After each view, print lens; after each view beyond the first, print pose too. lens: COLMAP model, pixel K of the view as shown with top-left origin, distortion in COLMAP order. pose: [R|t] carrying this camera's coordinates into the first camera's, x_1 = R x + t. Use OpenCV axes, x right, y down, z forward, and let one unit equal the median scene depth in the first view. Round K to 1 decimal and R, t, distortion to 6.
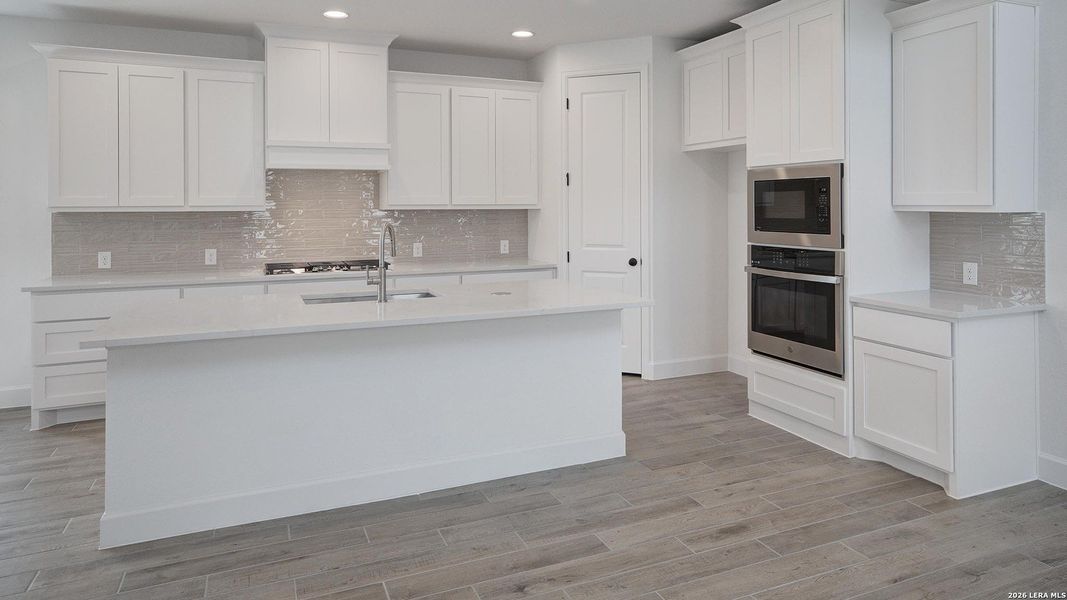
lens RADIAL K [[652.3, 0, 533.7], [0, 652.3, 239.7], [0, 0, 1]] dist [0.002379, 0.001180]
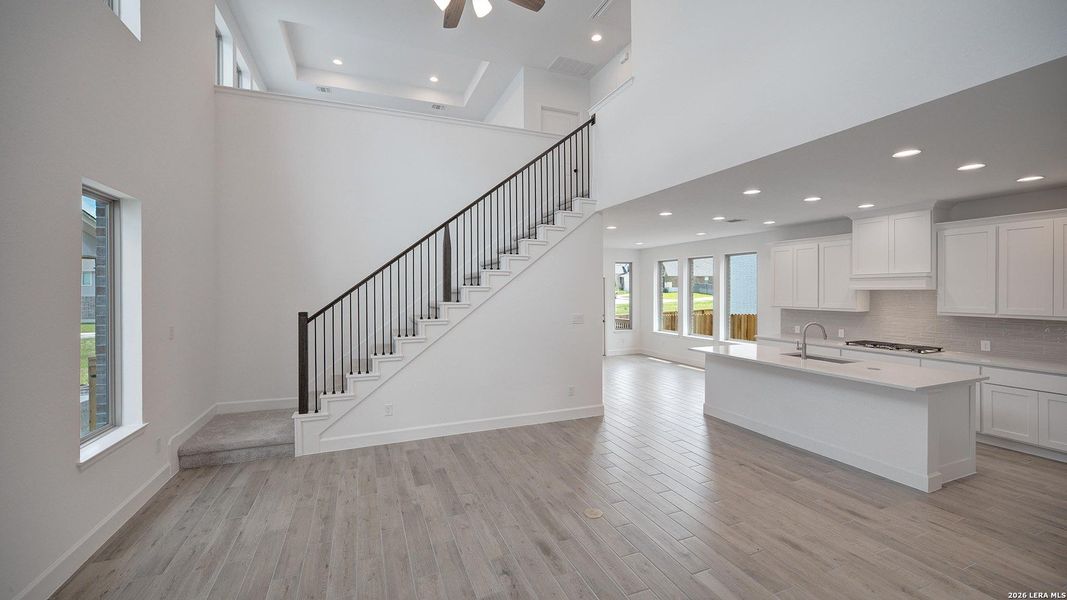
lens RADIAL K [[426.4, 0, 533.5], [0, 426.4, 300.0], [0, 0, 1]] dist [0.000193, 0.000018]
pose [[-0.015784, 0.021116, -0.999652, 0.842486], [-0.076670, 0.996808, 0.022266, -0.033662], [0.996932, 0.076994, -0.014115, 0.098111]]
